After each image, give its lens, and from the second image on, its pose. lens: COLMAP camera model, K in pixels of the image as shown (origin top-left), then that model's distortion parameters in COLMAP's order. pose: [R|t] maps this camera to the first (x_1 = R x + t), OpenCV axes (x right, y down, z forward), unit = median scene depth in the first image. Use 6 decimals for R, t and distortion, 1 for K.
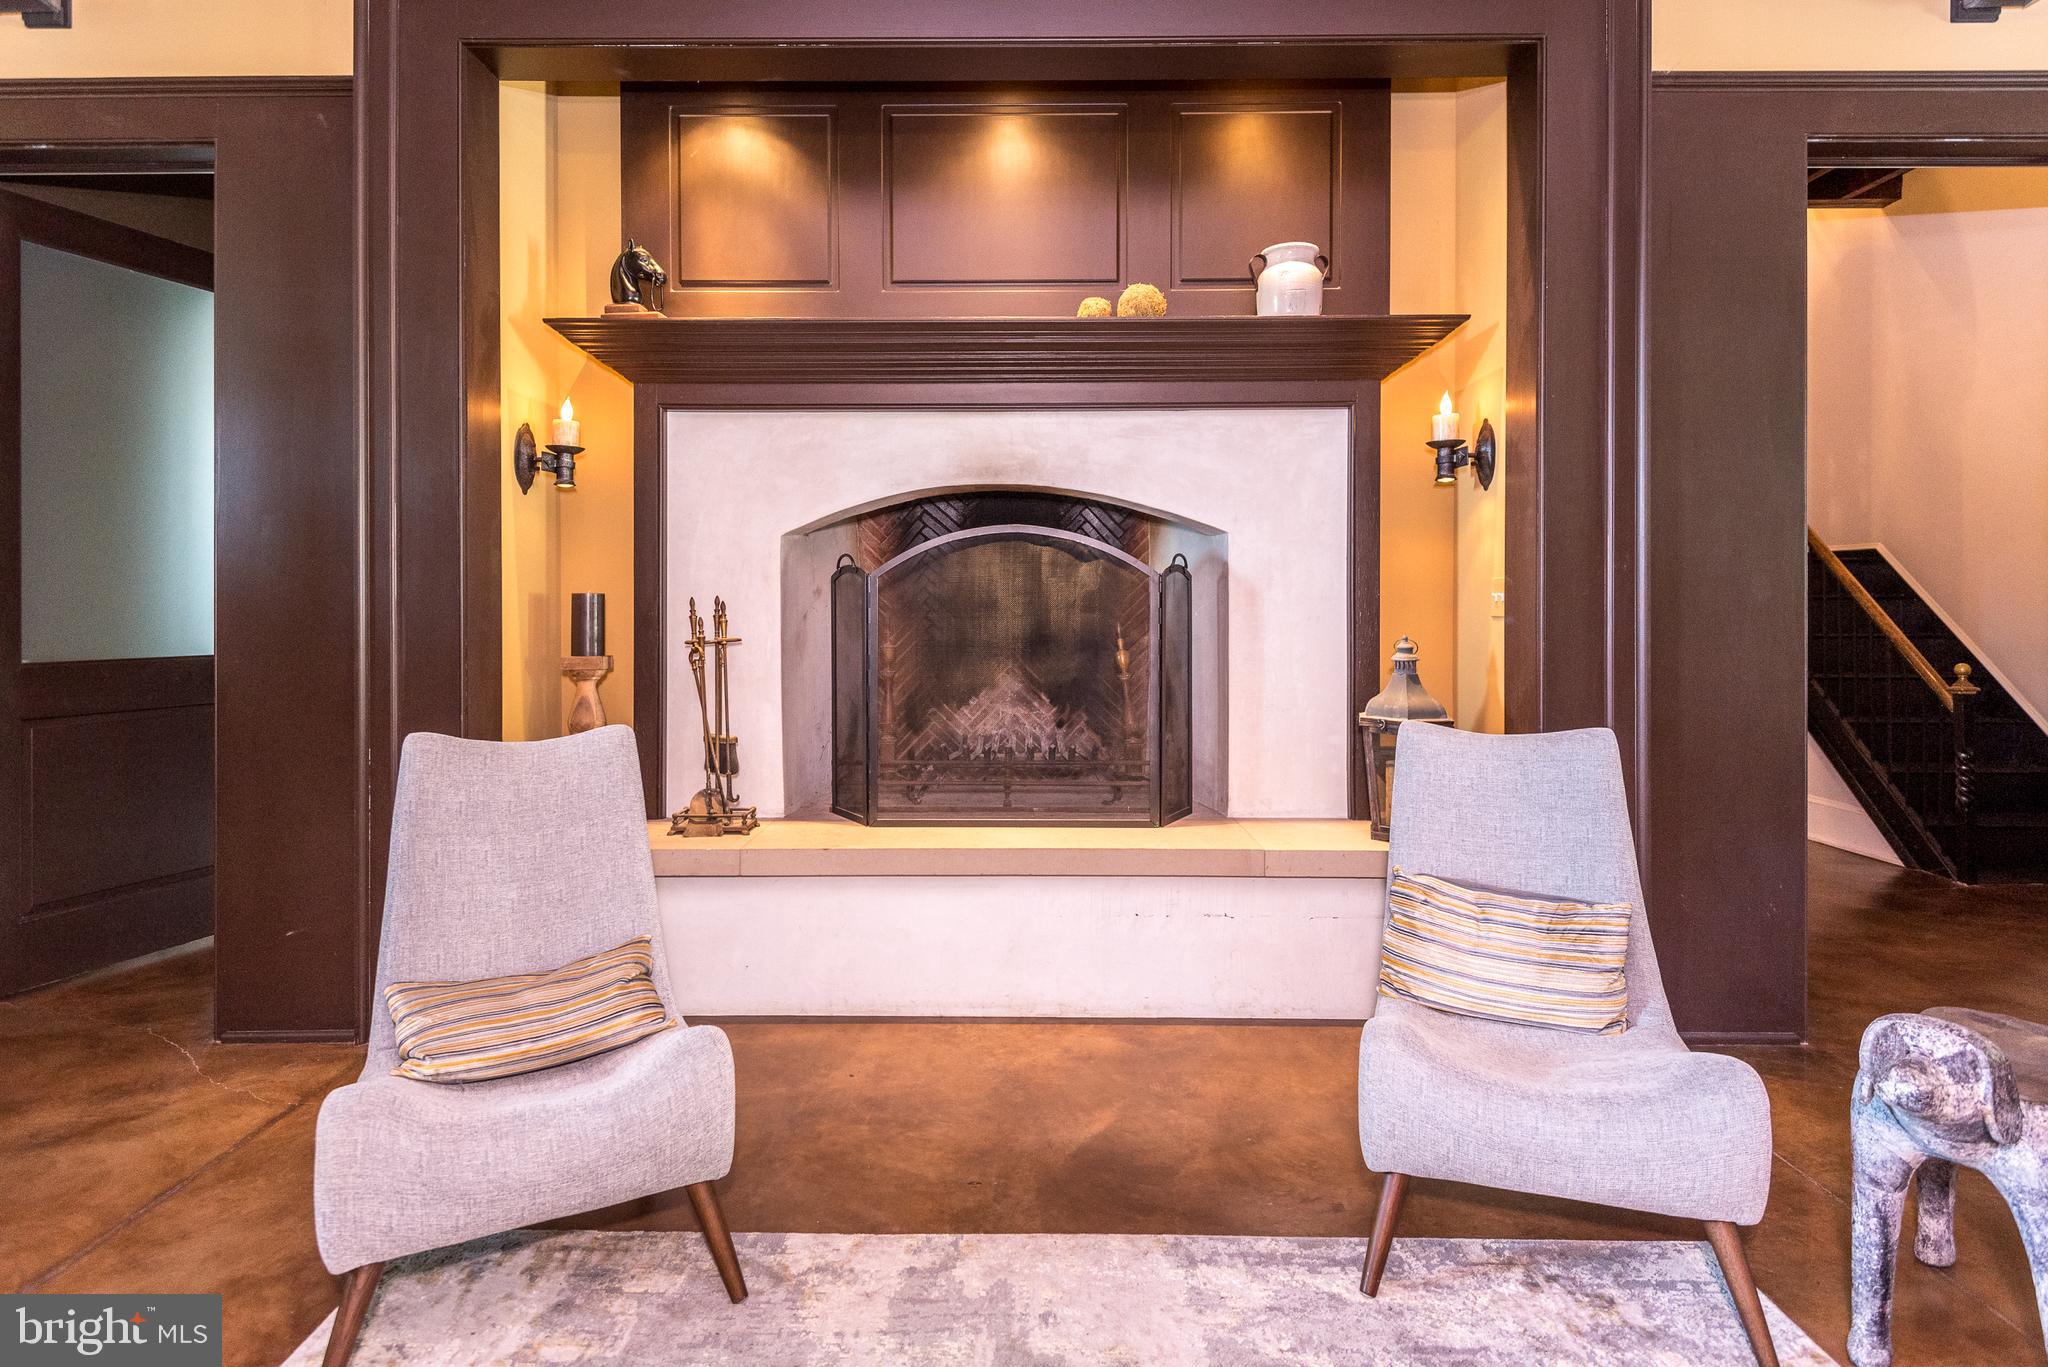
lens RADIAL K [[1061.4, 0, 1017.9], [0, 1061.4, 612.3], [0, 0, 1]] dist [0.004031, -0.000810]
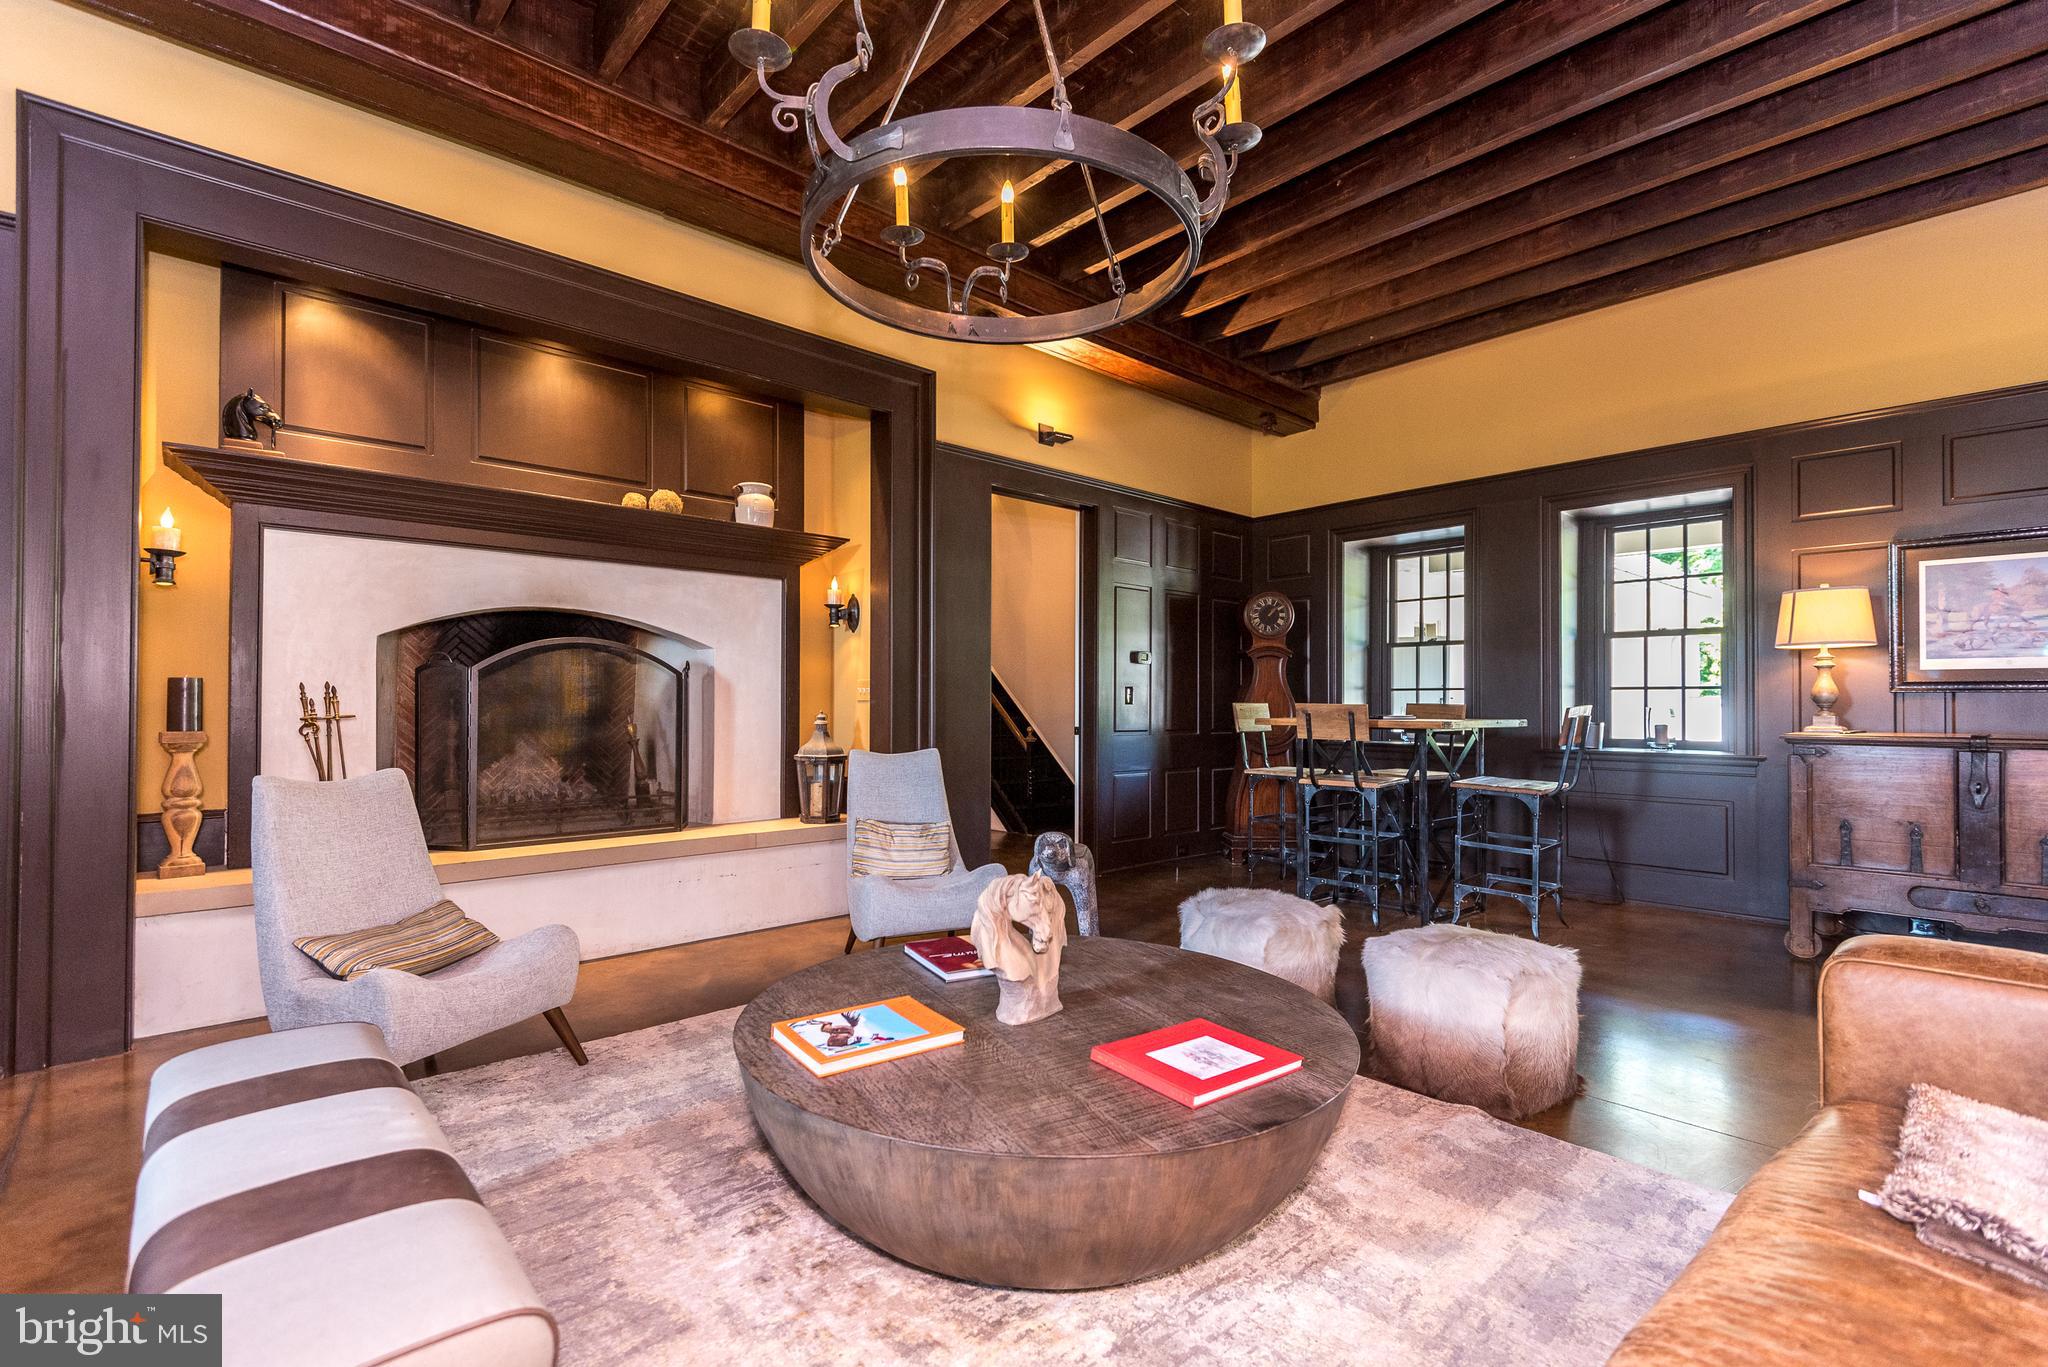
lens RADIAL K [[951.3, 0, 1022.2], [0, 951.3, 692.3], [0, 0, 1]] dist [0.010289, -0.007760]
pose [[0.728883, 0.010687, 0.684555, -0.463353], [0.002832, 0.999823, -0.018625, 0.020632], [-0.684633, 0.015514, 0.728723, -0.396726]]
